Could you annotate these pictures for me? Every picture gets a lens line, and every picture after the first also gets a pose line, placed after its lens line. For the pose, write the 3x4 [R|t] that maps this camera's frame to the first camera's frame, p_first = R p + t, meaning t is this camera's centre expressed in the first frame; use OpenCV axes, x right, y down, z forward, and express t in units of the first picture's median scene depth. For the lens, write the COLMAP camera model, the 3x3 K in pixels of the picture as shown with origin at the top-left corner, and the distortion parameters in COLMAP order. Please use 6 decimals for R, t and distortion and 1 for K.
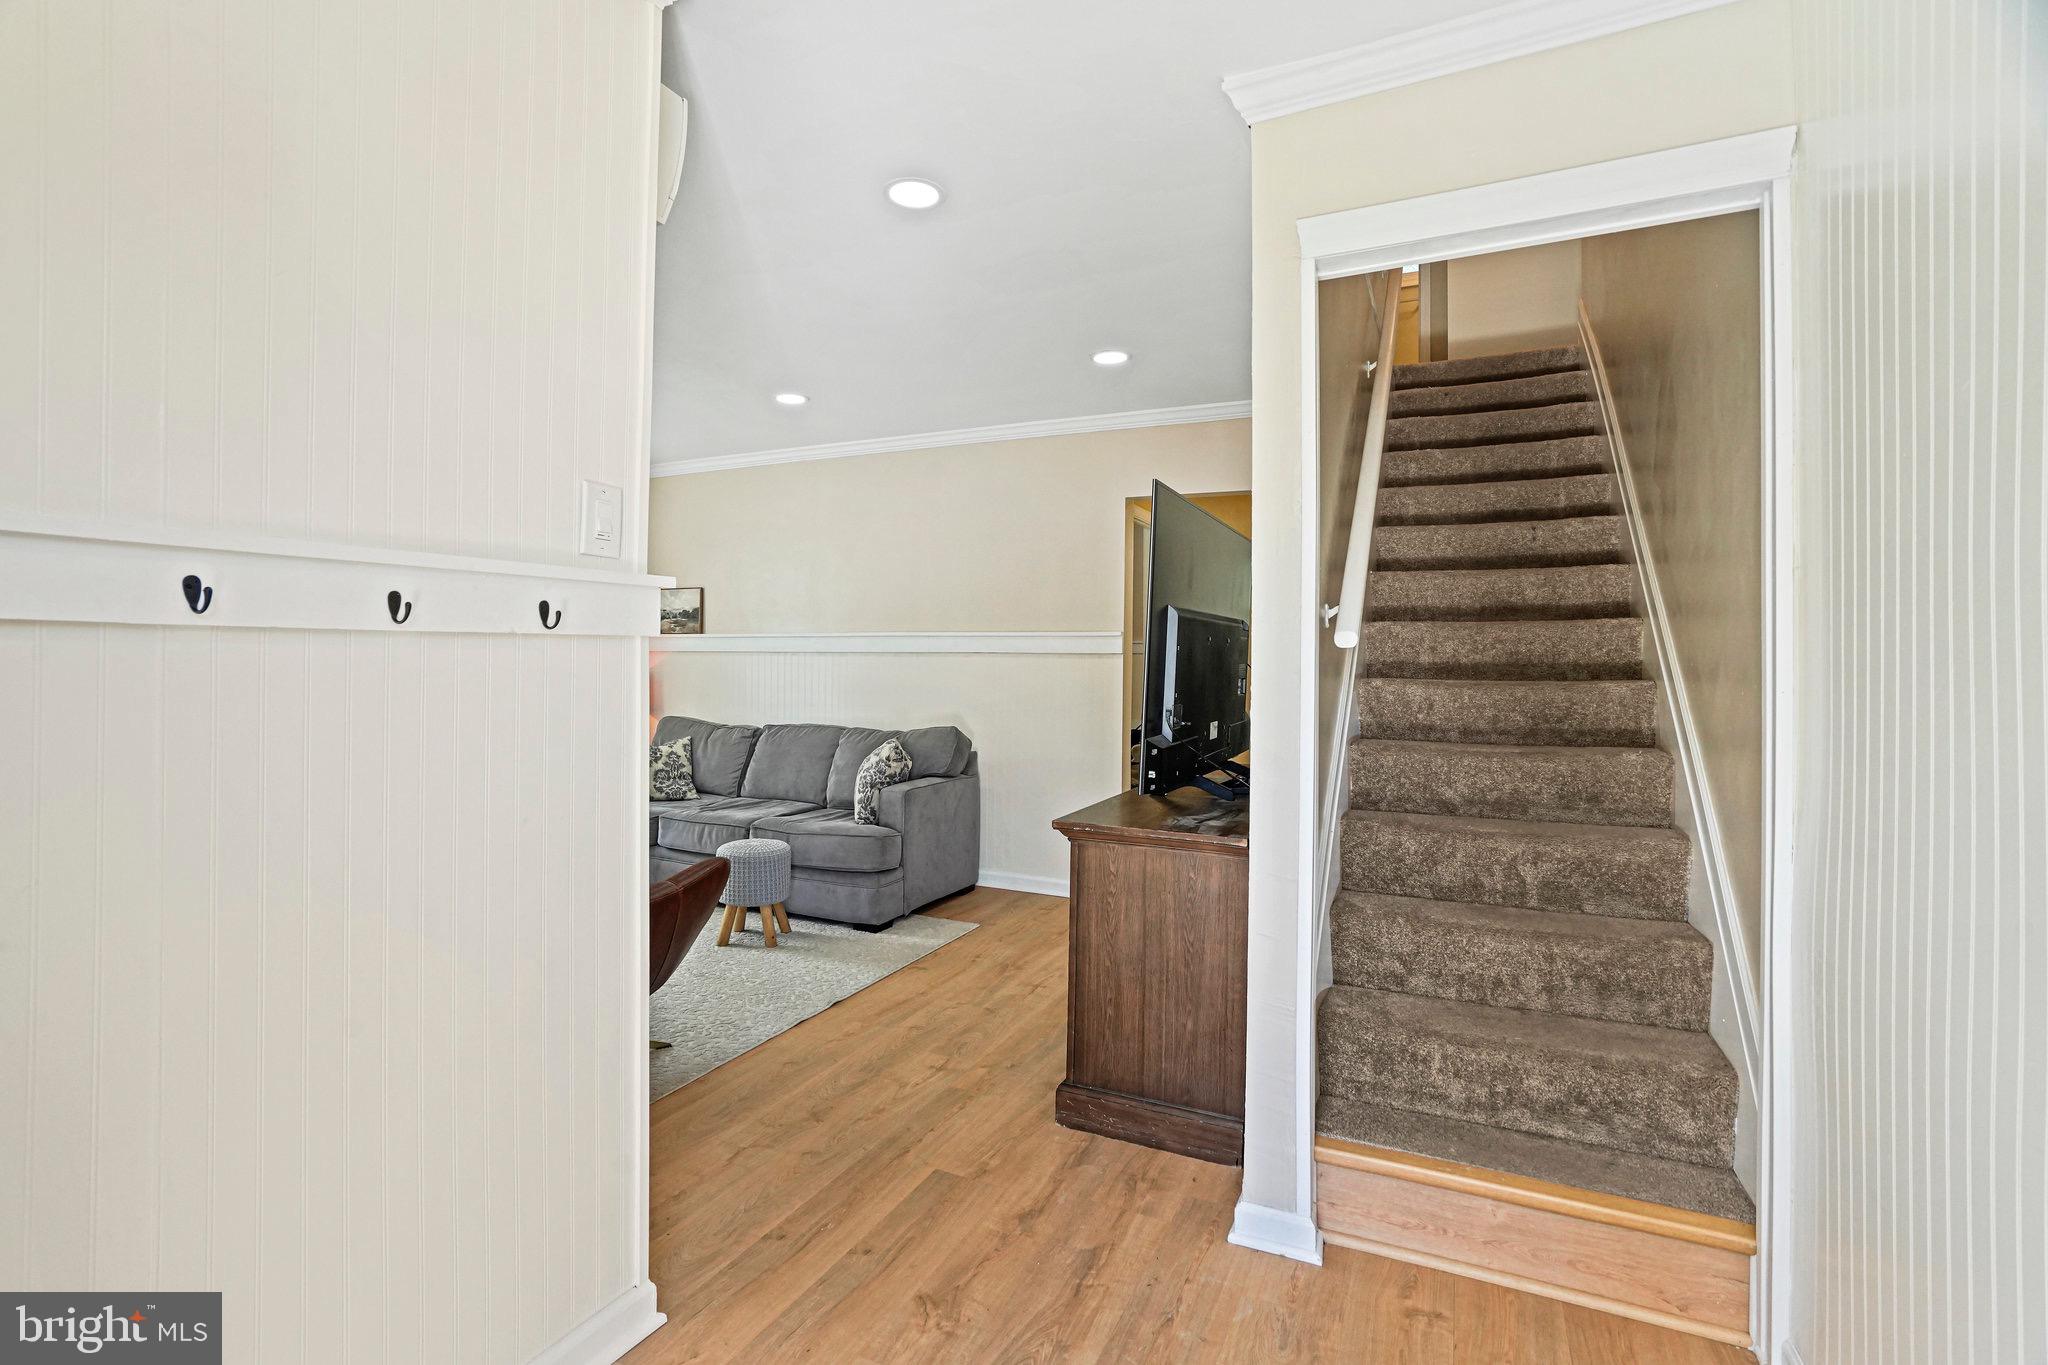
lens RADIAL K [[951.5, 0, 1012.3], [0, 951.5, 661.7], [0, 0, 1]] dist [-0.017498, 0.004470]
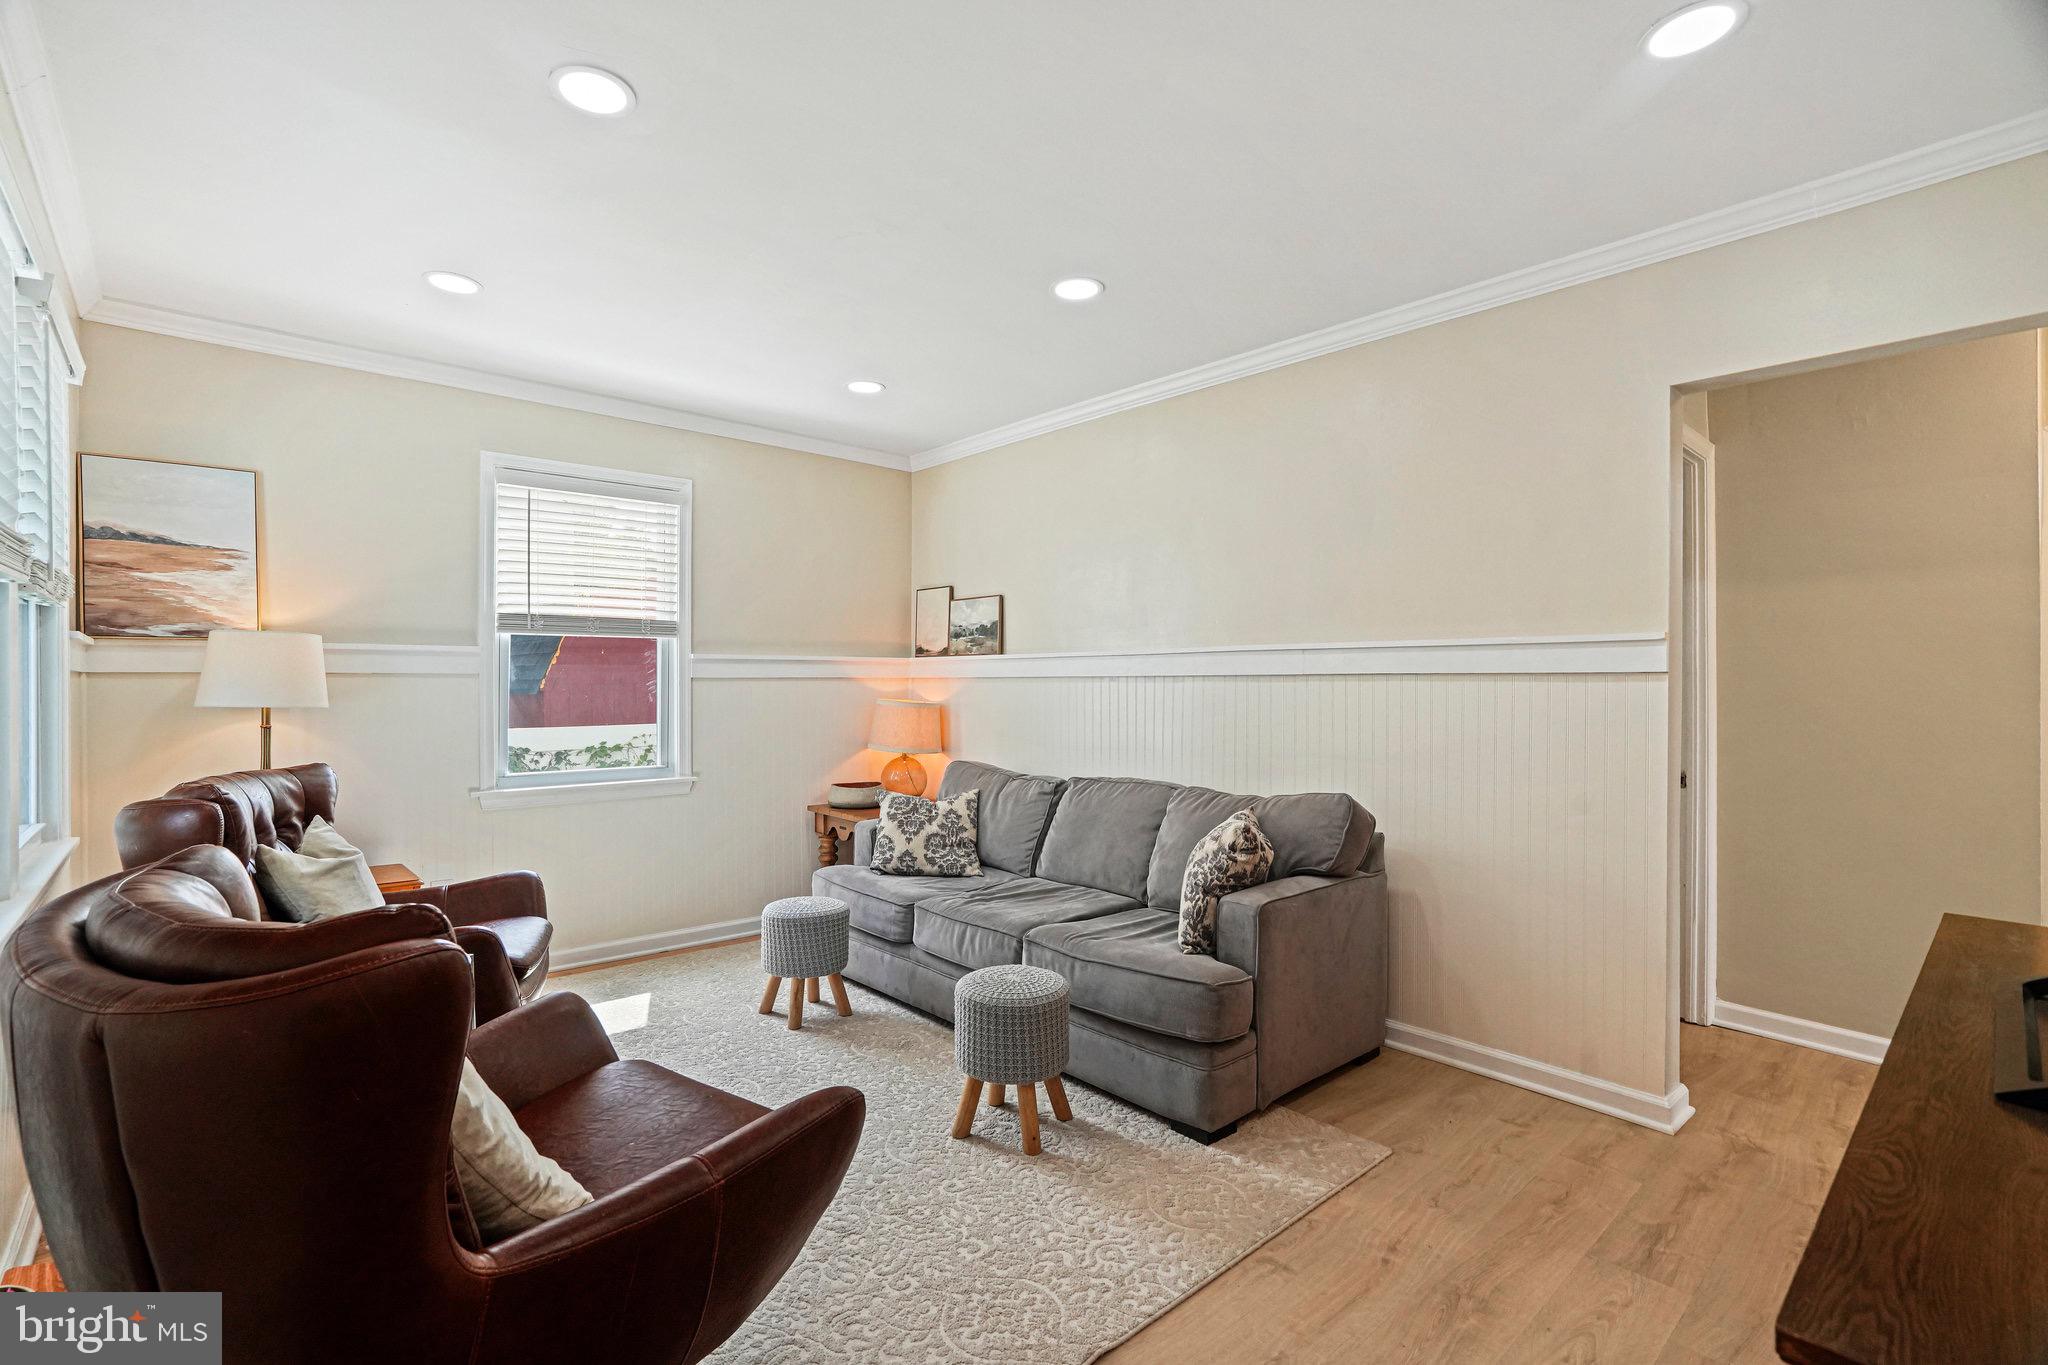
lens RADIAL K [[951.5, 0, 1007.0], [0, 951.5, 683.9], [0, 0, 1]] dist [-0.017498, 0.004470]
pose [[0.919242, -0.005722, -0.393650, -0.020718], [0.003435, 0.999973, -0.006512, -0.000270], [0.393677, 0.004634, 0.919237, 0.353777]]
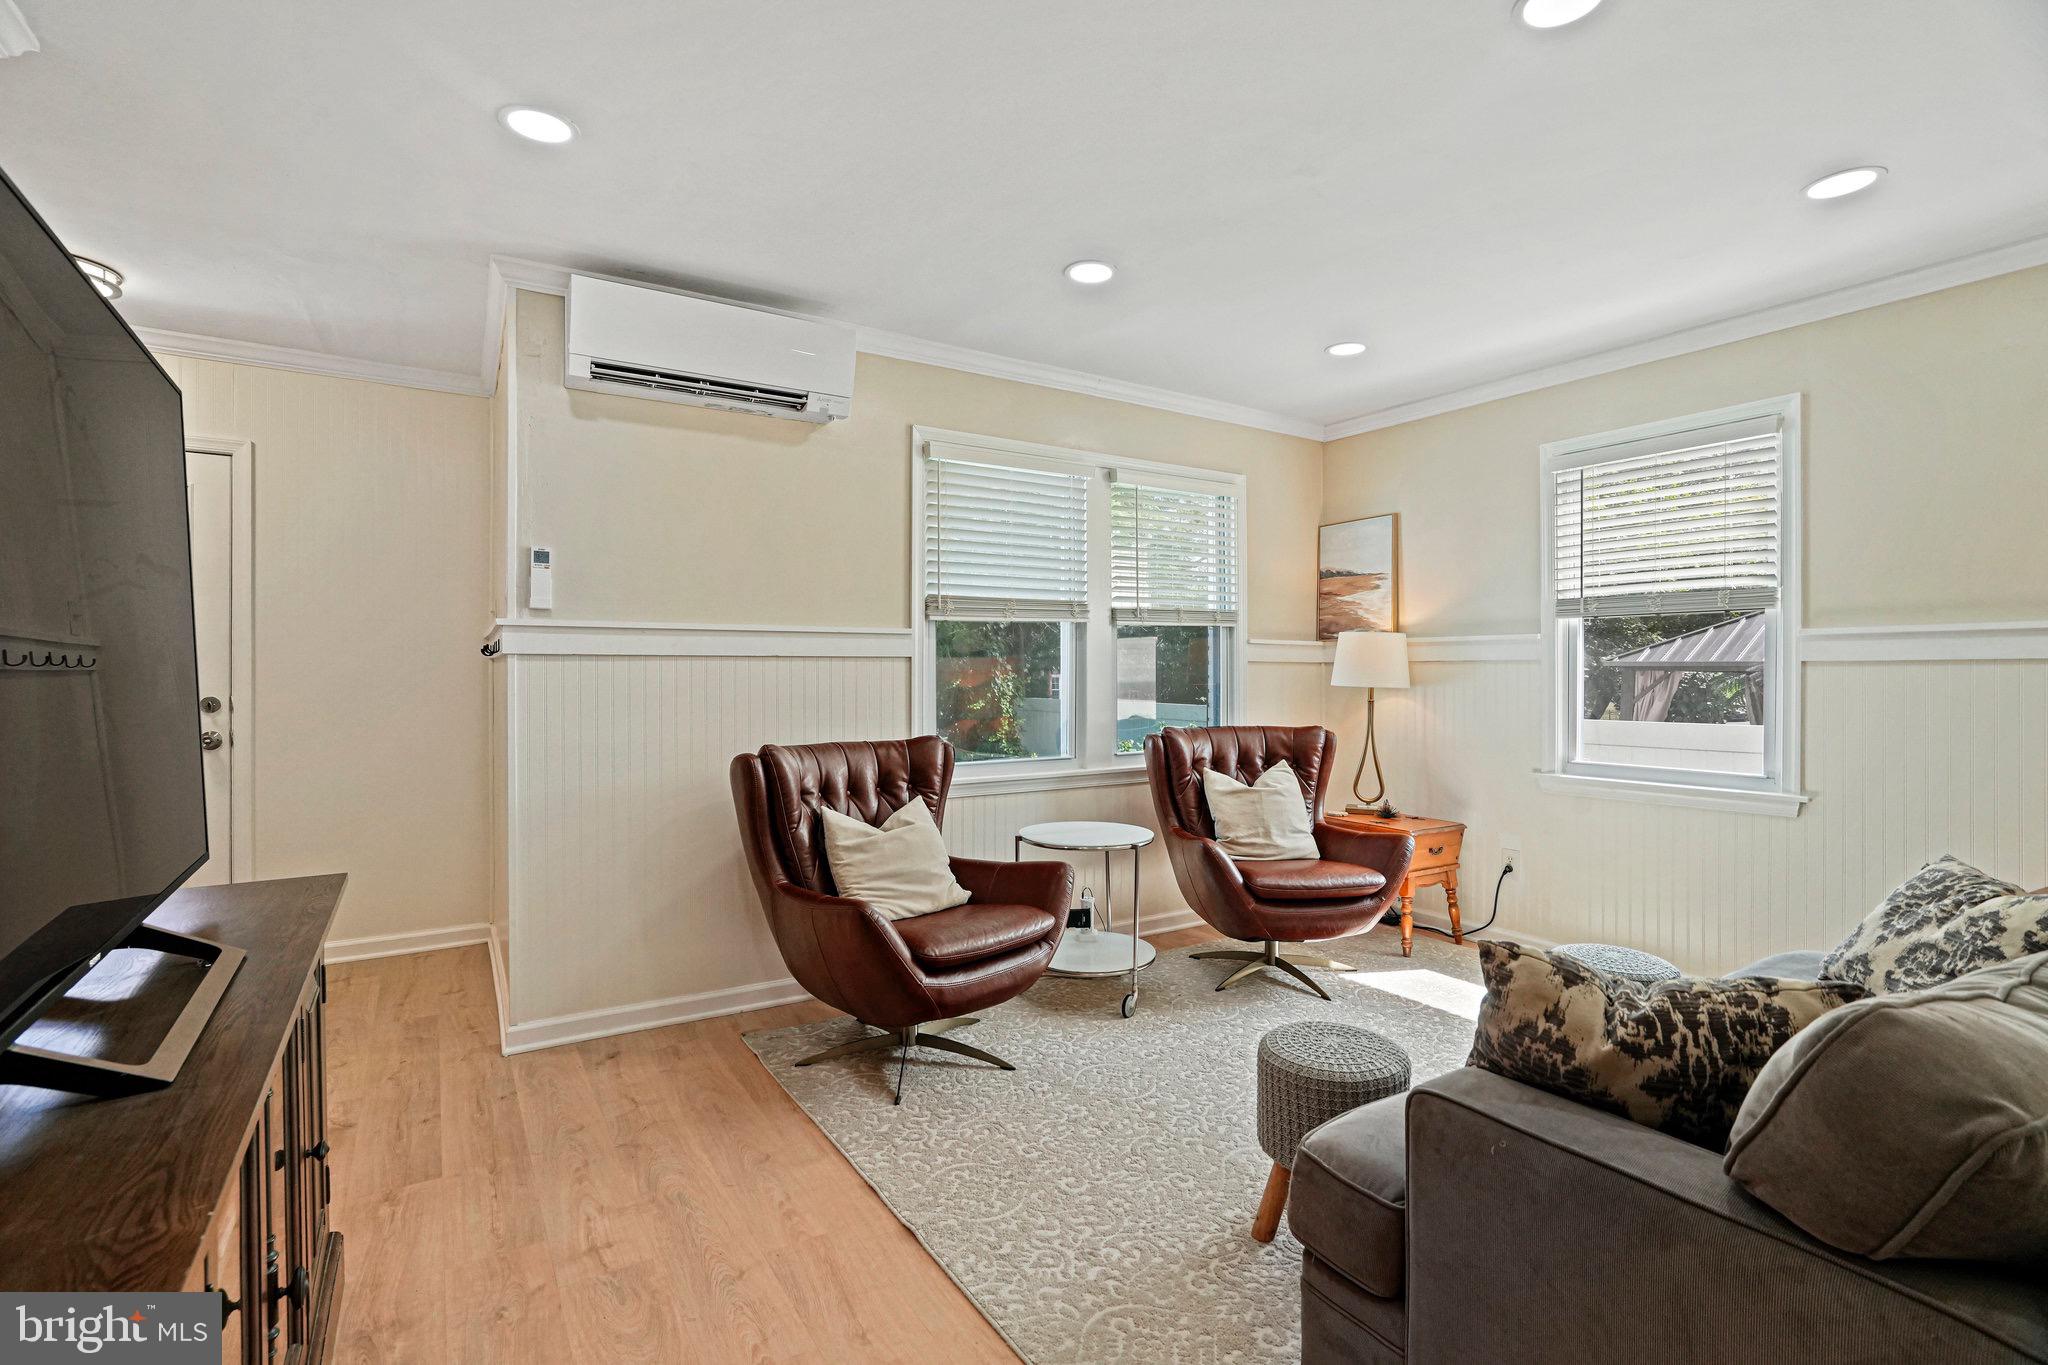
lens RADIAL K [[951.5, 0, 1010.8], [0, 951.5, 682.5], [0, 0, 1]] dist [-0.017498, 0.004470]
pose [[-0.543422, 0.001015, -0.839459, 0.199558], [-0.010815, 0.999908, 0.008210, 0.002247], [0.839390, 0.013540, -0.543361, 0.958859]]
